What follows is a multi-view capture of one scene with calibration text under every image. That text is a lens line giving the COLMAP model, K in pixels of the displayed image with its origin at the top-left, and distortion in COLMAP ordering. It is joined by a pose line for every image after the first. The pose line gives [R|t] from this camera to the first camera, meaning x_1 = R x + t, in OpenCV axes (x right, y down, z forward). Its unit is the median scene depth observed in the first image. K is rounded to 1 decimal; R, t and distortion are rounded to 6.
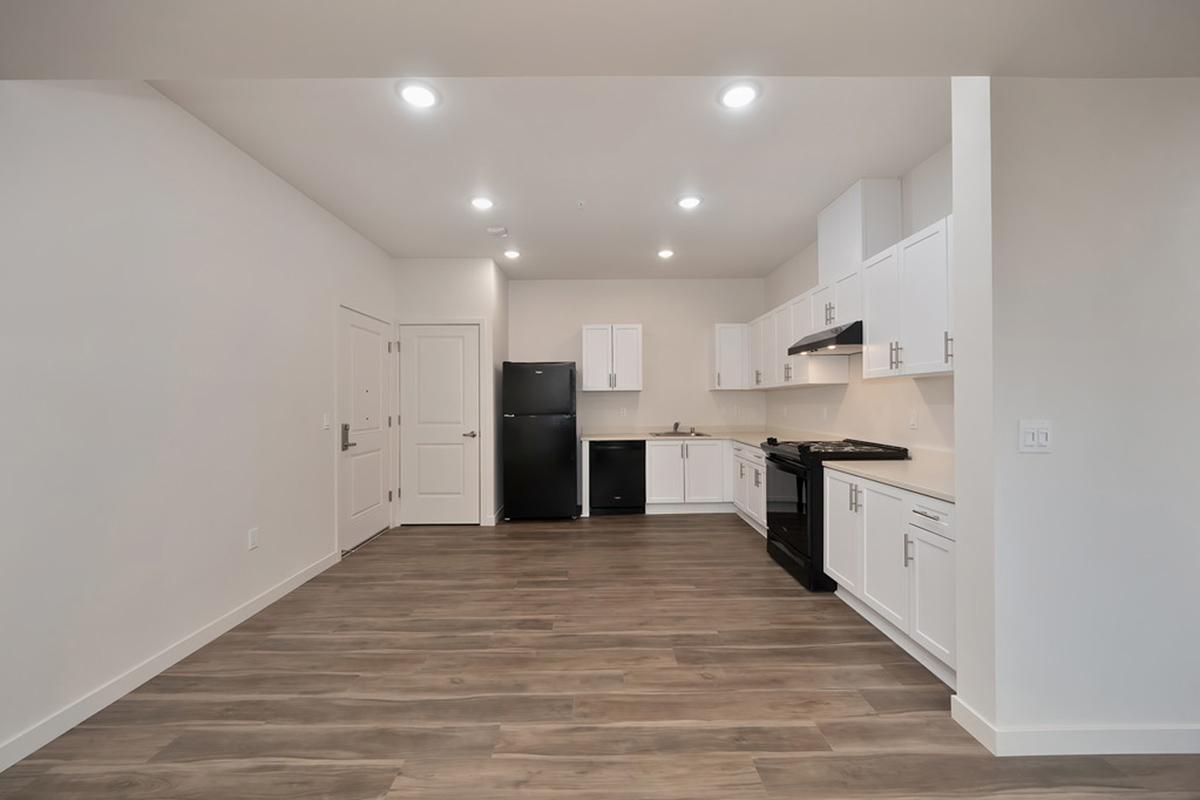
lens RADIAL K [[474.1, 0, 602.7], [0, 474.1, 404.7], [0, 0, 1]] dist [0.000491, -0.000418]
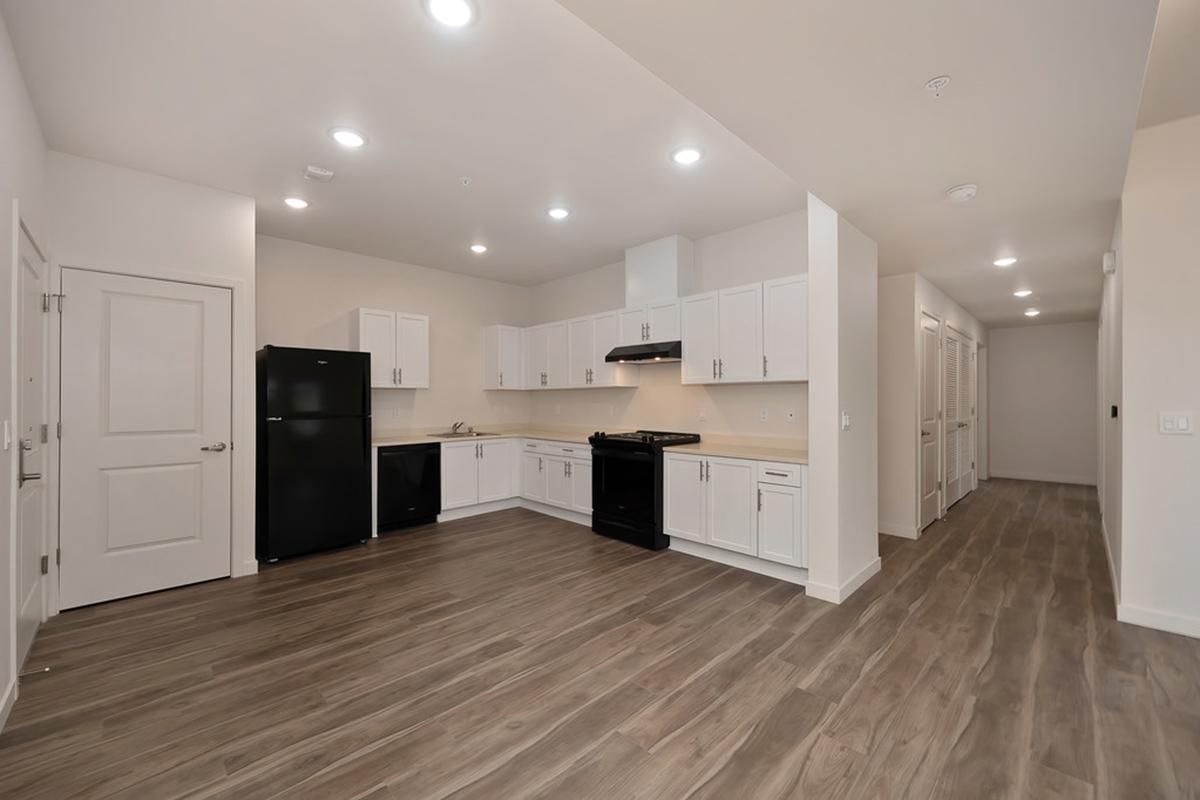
lens RADIAL K [[474.1, 0, 599.8], [0, 474.1, 405.7], [0, 0, 1]] dist [0.000491, -0.000418]
pose [[0.719903, -0.003220, 0.694067, -0.554716], [0.001956, 0.999995, 0.002611, 0.002190], [-0.694072, -0.000522, 0.719906, 0.195014]]
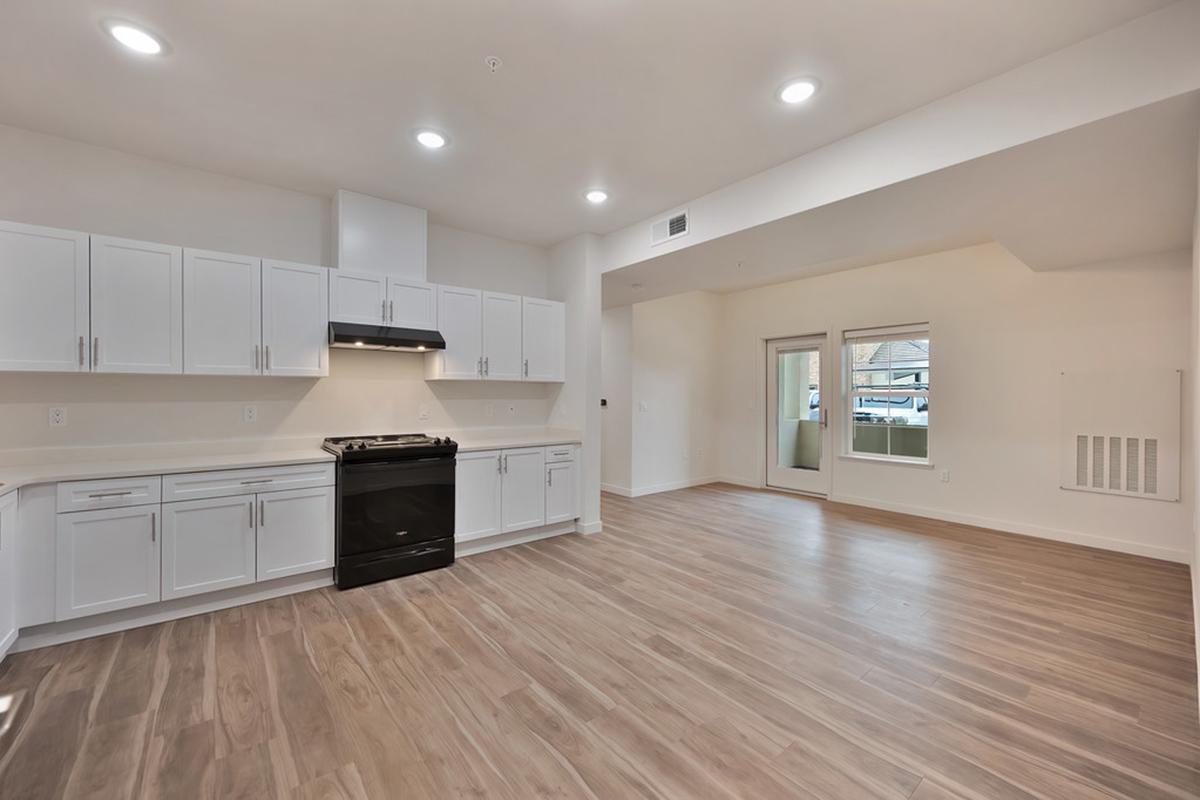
lens RADIAL K [[474.1, 0, 598.2], [0, 474.1, 393.1], [0, 0, 1]] dist [0.000491, -0.000418]
pose [[-0.618621, 0.010259, 0.785623, -0.679304], [0.008150, 0.999945, -0.006641, -0.005778], [-0.785648, 0.002294, -0.618670, 1.448355]]
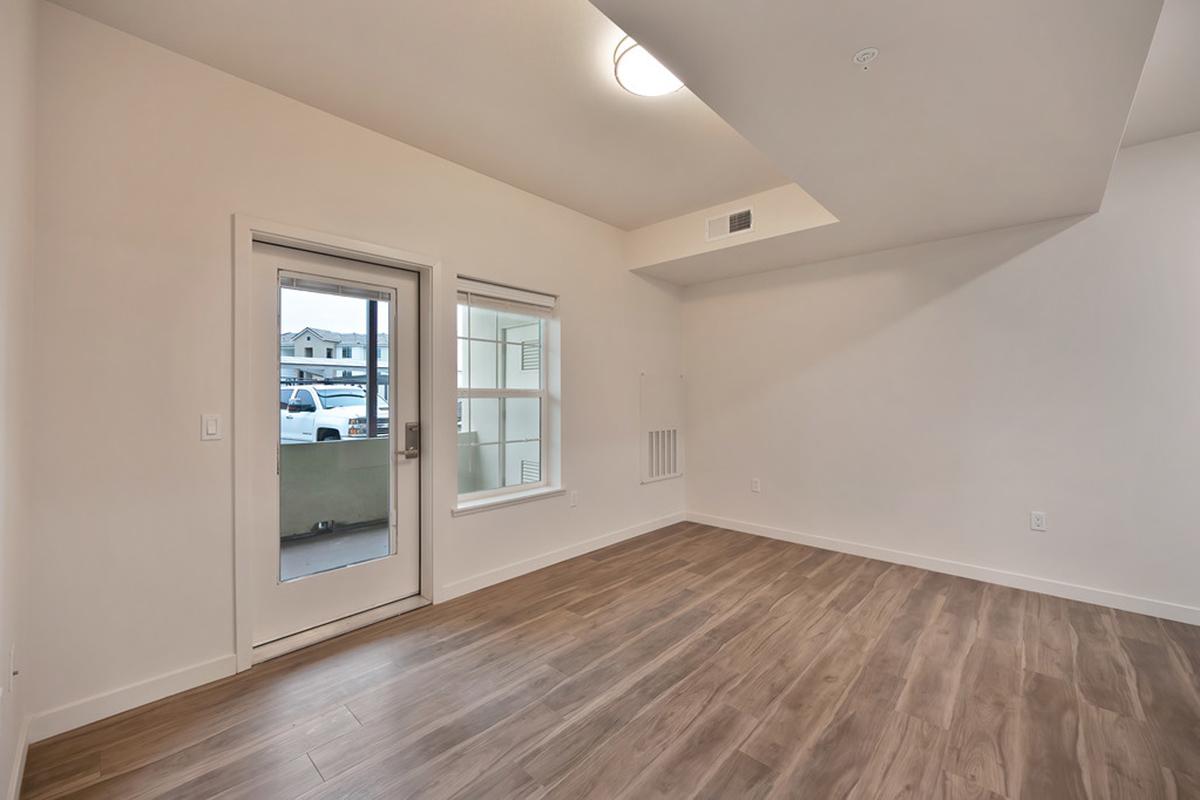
lens RADIAL K [[474.1, 0, 600.3], [0, 474.1, 395.8], [0, 0, 1]] dist [0.000491, -0.000418]
pose [[-0.687114, 0.006150, -0.726523, 0.689212], [-0.001636, 0.999949, 0.010012, -0.011345], [0.726547, 0.008068, -0.687069, 0.455190]]
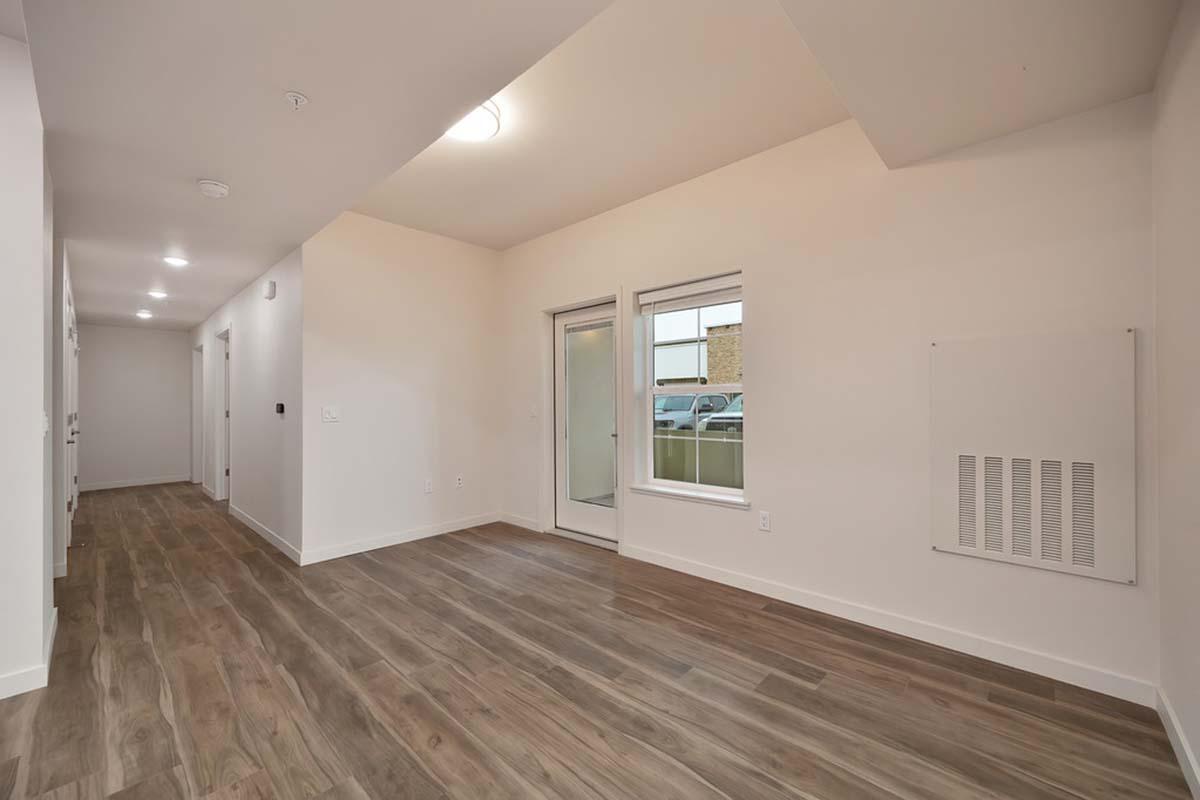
lens RADIAL K [[474.1, 0, 594.5], [0, 474.1, 400.5], [0, 0, 1]] dist [0.000491, -0.000418]
pose [[-0.719597, 0.017833, 0.694163, -0.569342], [0.019679, 0.999792, -0.005284, 0.023587], [-0.694113, 0.009858, -0.719799, 0.488458]]
